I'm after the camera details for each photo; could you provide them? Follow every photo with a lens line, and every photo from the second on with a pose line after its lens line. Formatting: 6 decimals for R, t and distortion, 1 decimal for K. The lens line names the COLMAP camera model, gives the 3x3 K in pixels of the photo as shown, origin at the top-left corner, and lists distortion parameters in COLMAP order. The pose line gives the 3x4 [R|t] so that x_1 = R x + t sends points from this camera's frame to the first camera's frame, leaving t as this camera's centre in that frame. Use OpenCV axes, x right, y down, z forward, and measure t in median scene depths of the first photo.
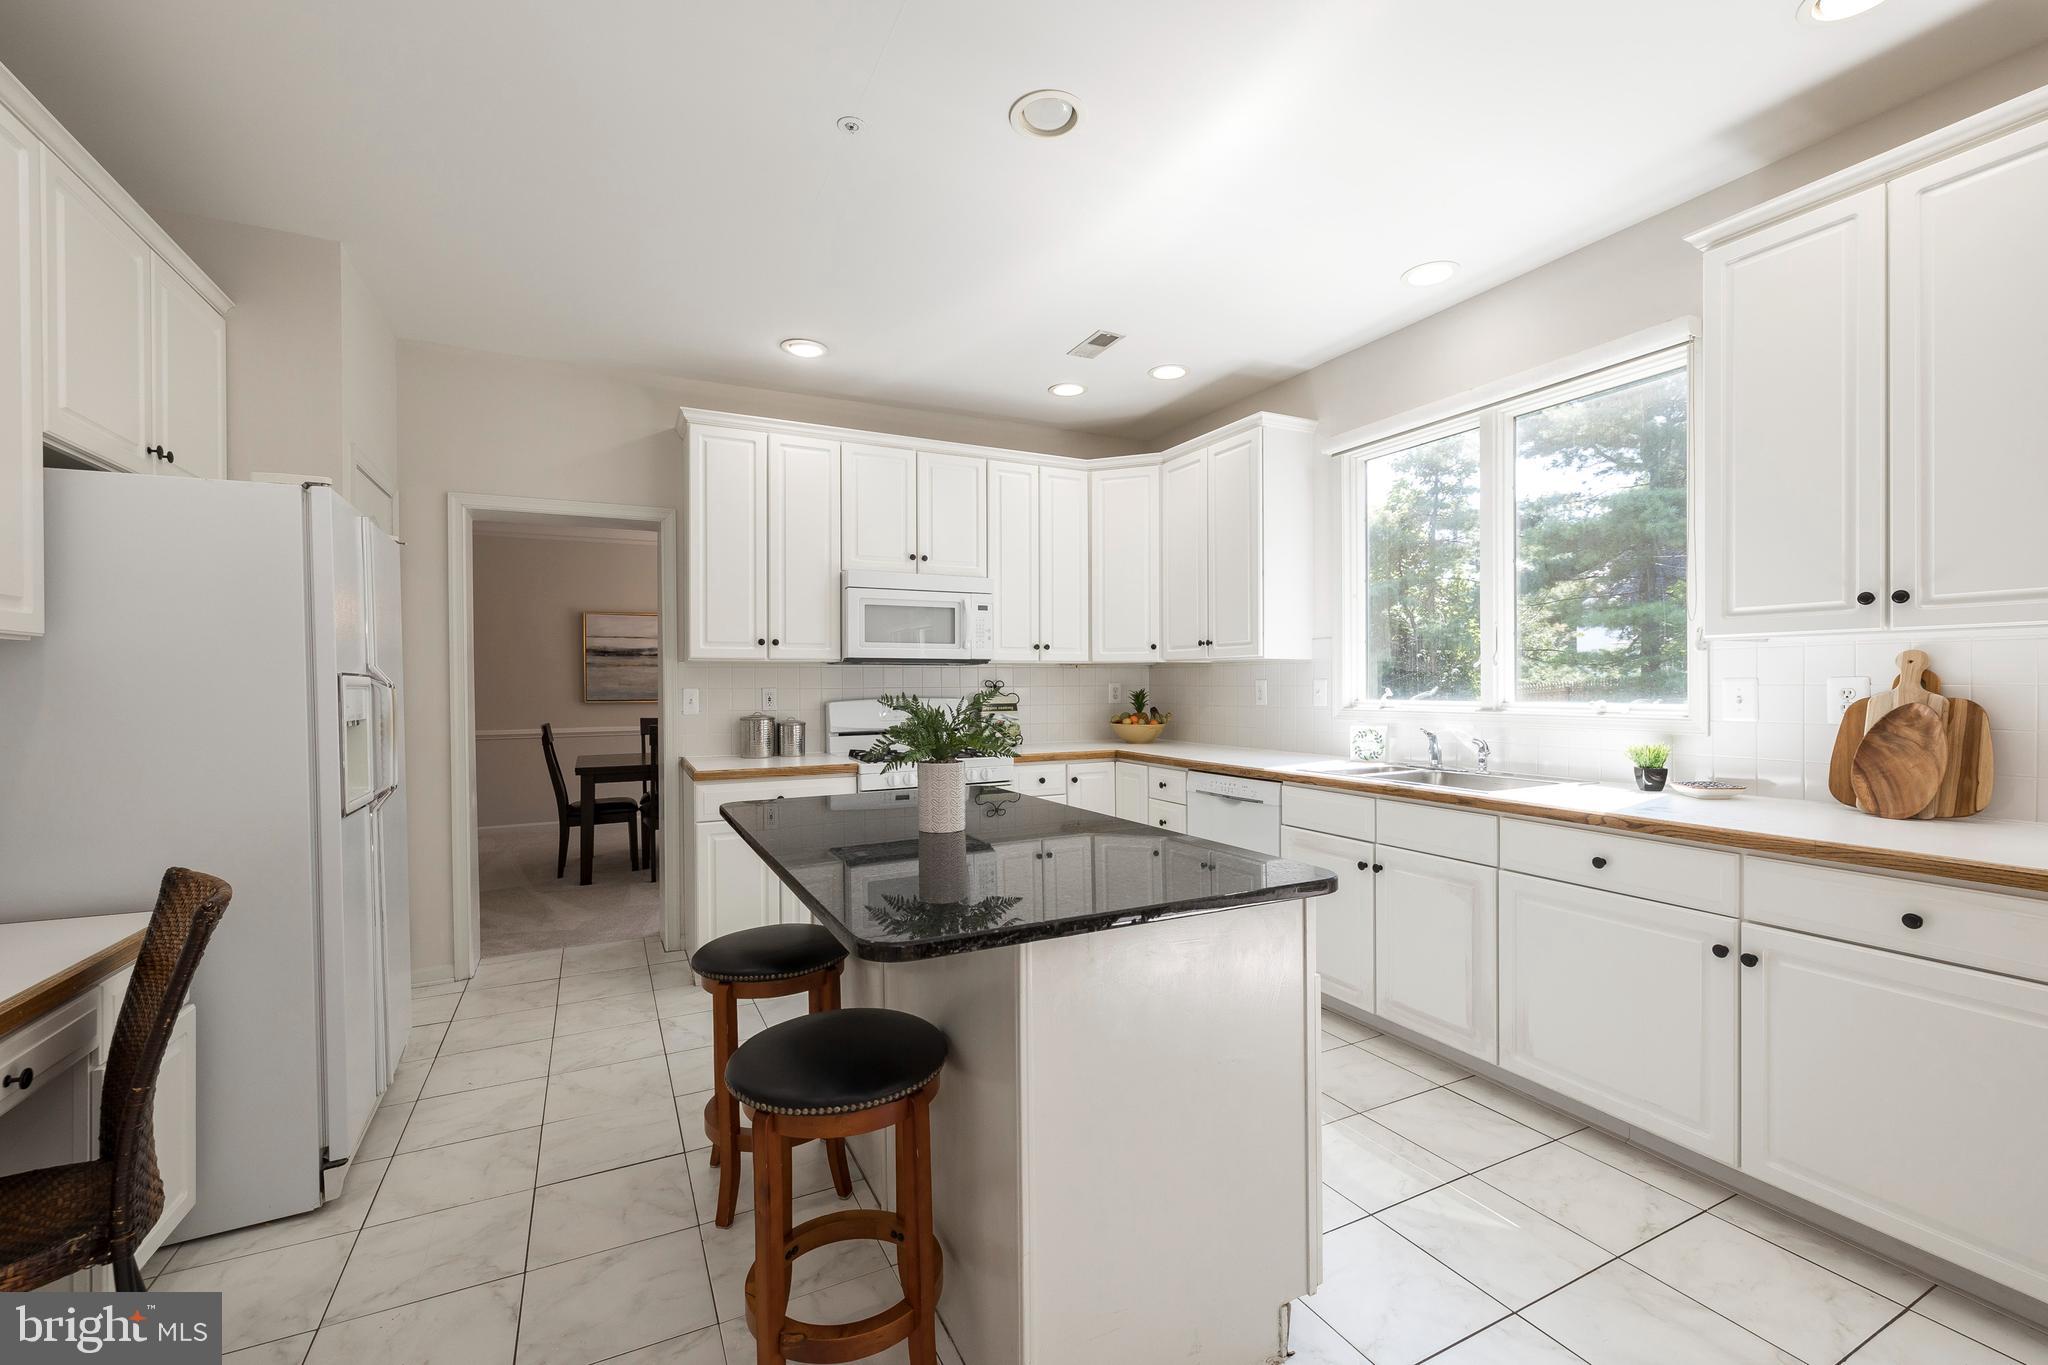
lens RADIAL K [[859.2, 0, 1024.7], [0, 859.2, 688.1], [0, 0, 1]] dist [0.000074, 0.000124]
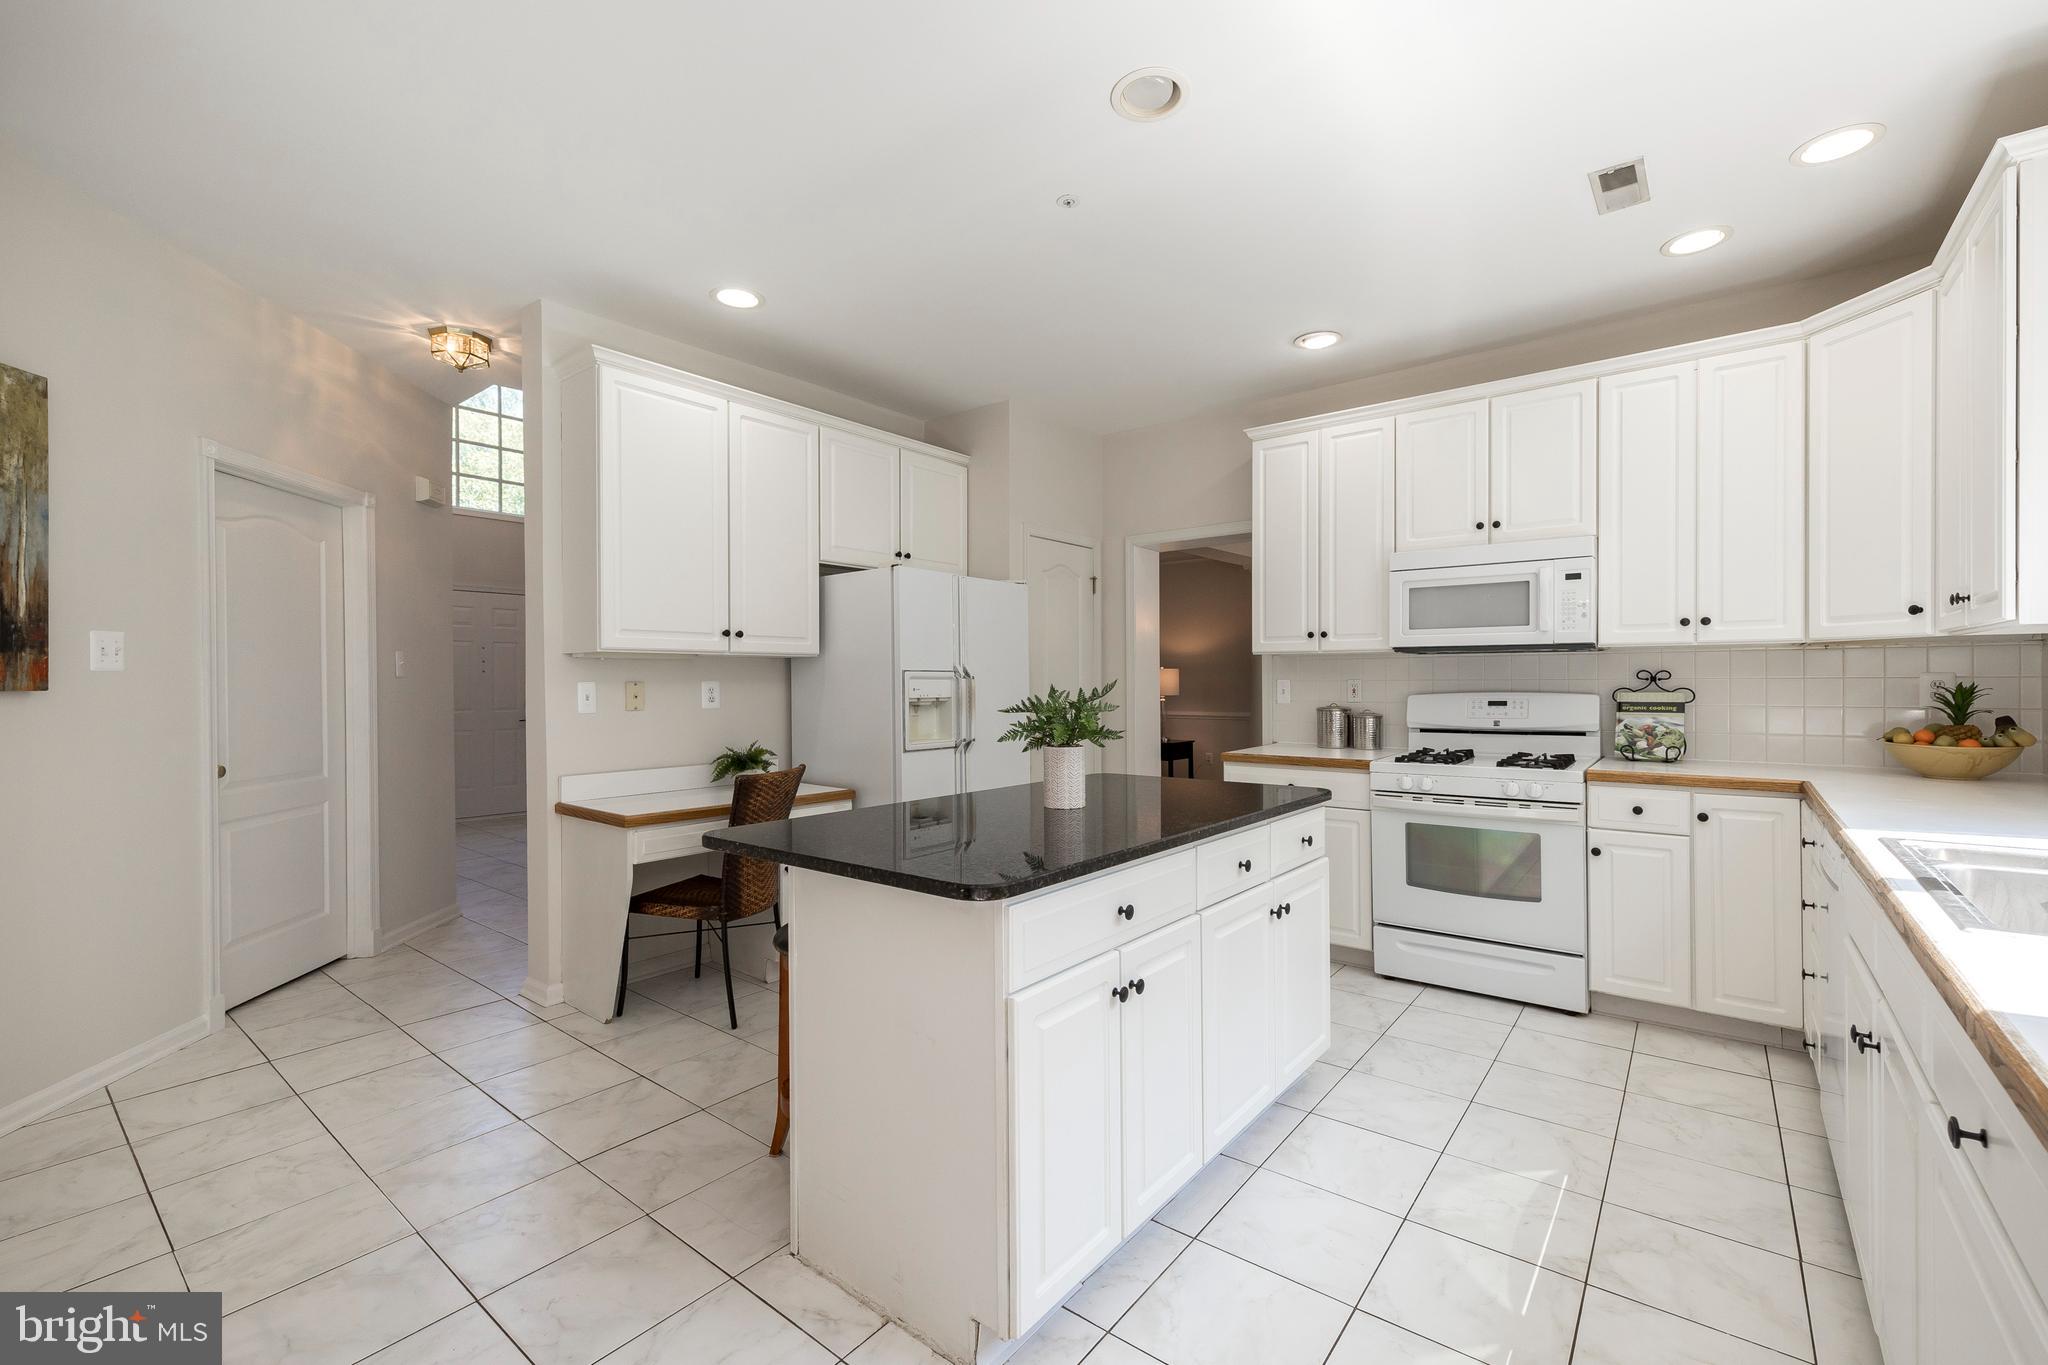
lens RADIAL K [[859.2, 0, 1040.2], [0, 859.2, 679.4], [0, 0, 1]] dist [0.000074, 0.000124]
pose [[0.427989, 0.003889, -0.903776, 0.457251], [-0.002201, 0.999992, 0.003261, -0.002546], [0.903781, 0.000594, 0.427994, 0.249522]]
